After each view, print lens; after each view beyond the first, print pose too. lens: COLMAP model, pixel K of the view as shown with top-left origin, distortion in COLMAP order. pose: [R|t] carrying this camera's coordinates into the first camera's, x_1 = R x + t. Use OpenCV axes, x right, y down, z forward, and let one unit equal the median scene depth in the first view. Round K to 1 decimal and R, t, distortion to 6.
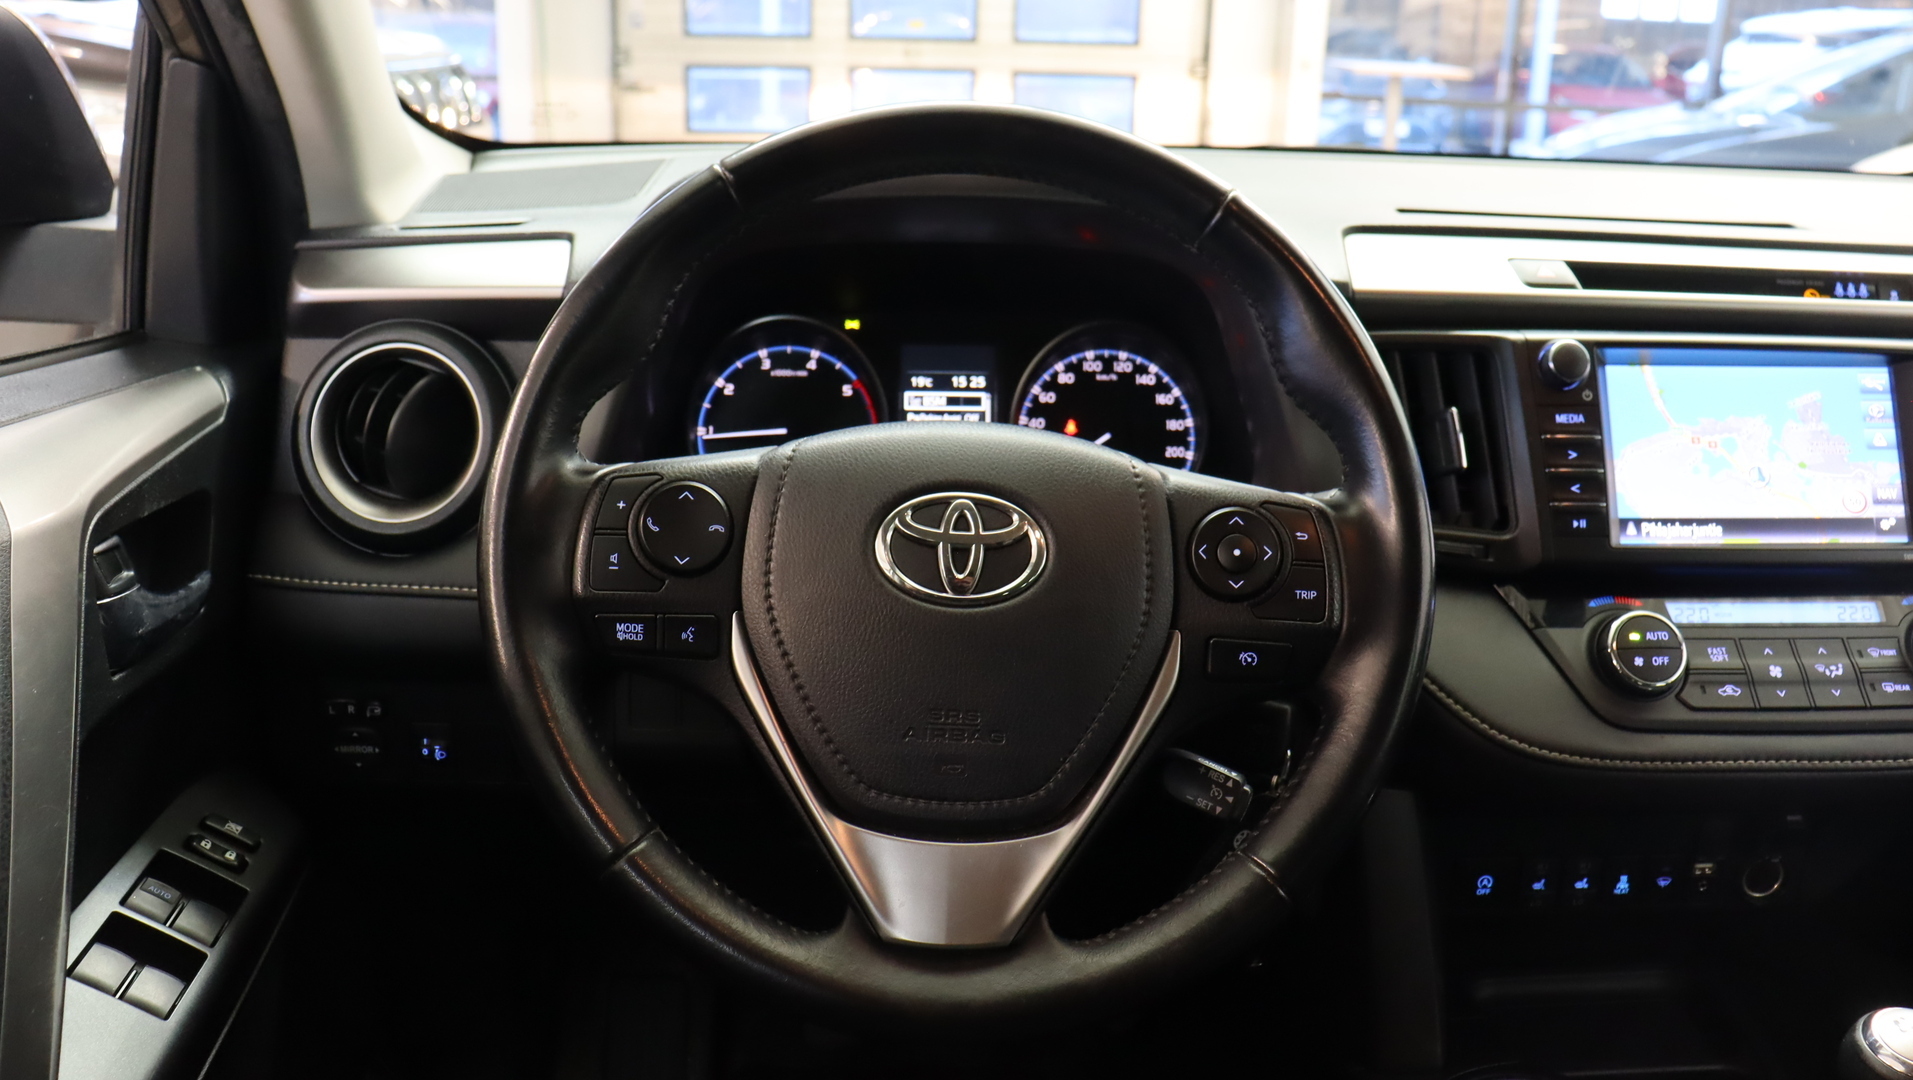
lens RADIAL K [[1619.7, 0, 949.3], [0, 1619.7, 539.0], [0, 0, 1]] dist [-0.158672, 0.049175]
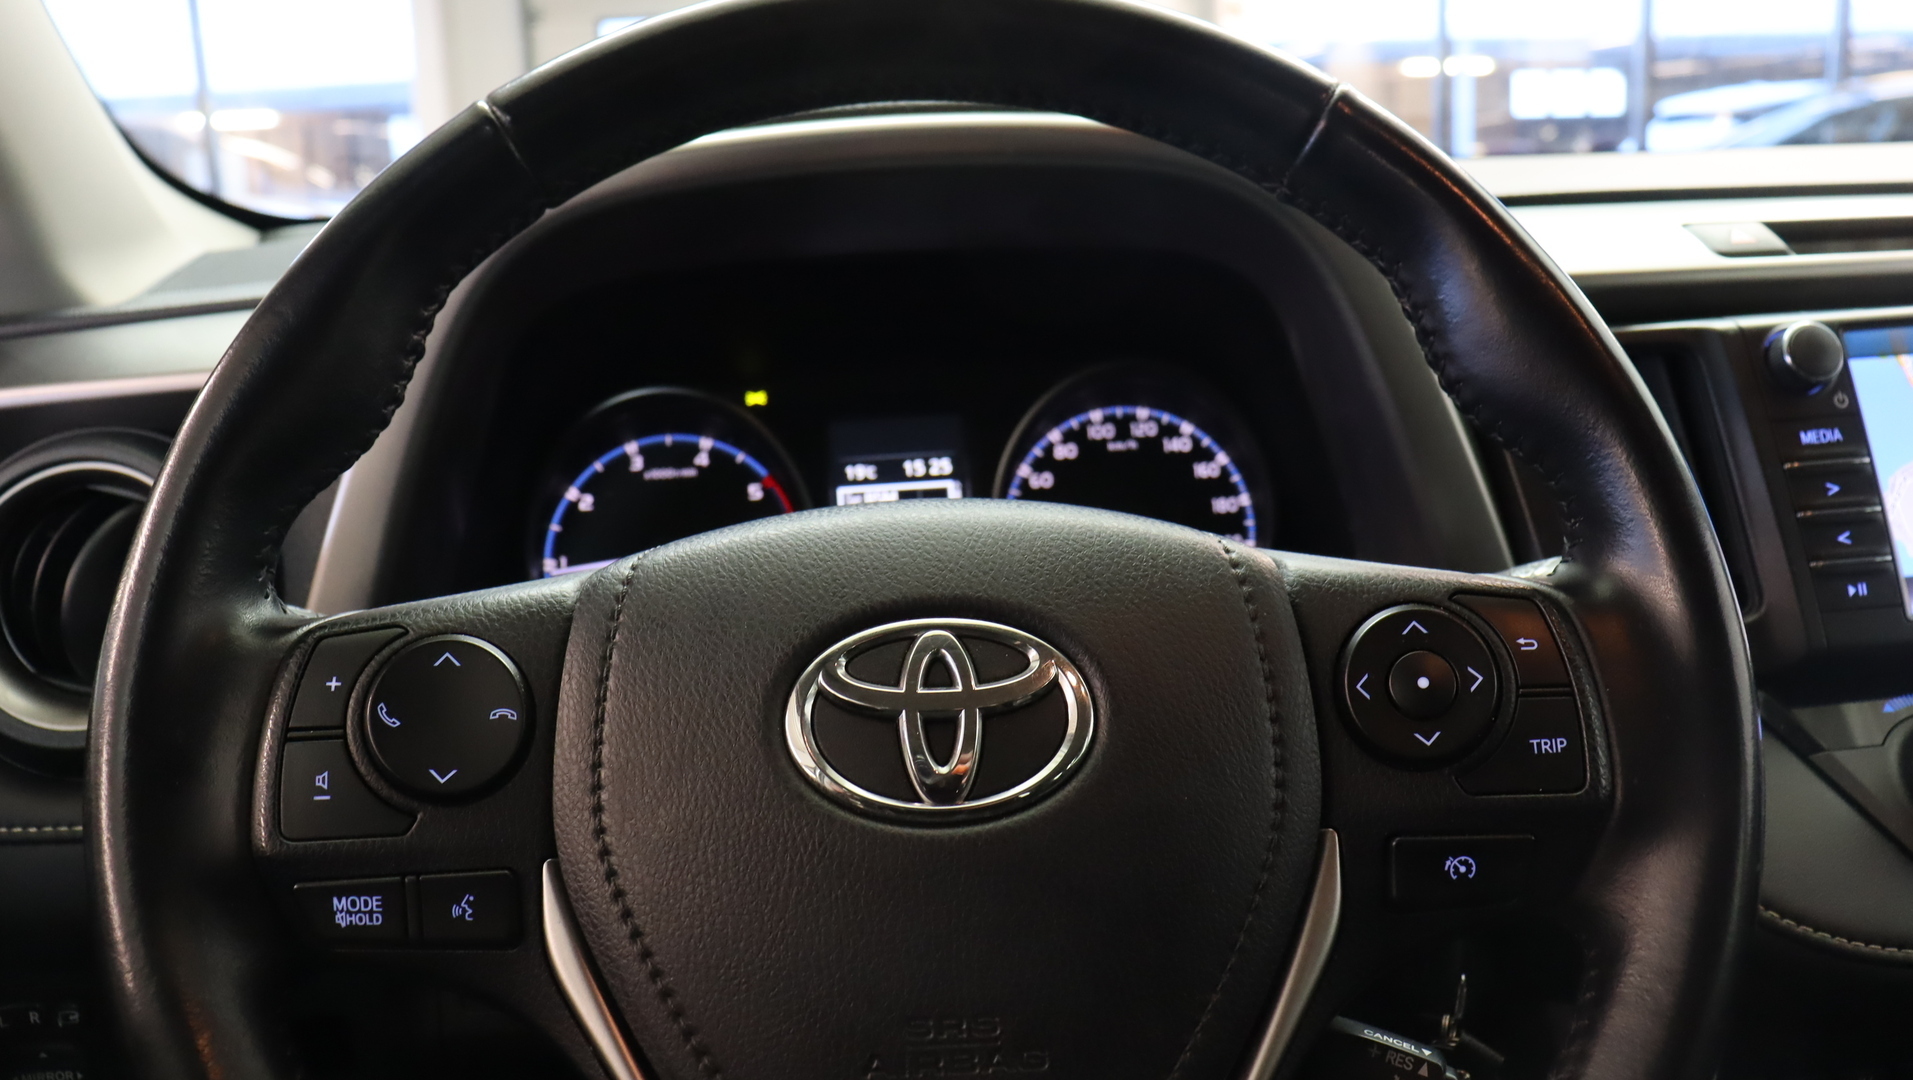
lens RADIAL K [[1619.7, 0, 965.2], [0, 1619.7, 513.1], [0, 0, 1]] dist [-0.158672, 0.049175]
pose [[0.996372, -0.076464, 0.037376, 0.000440], [0.079912, 0.991605, -0.101655, -0.005361], [-0.029289, 0.104273, 0.994117, 0.345915]]
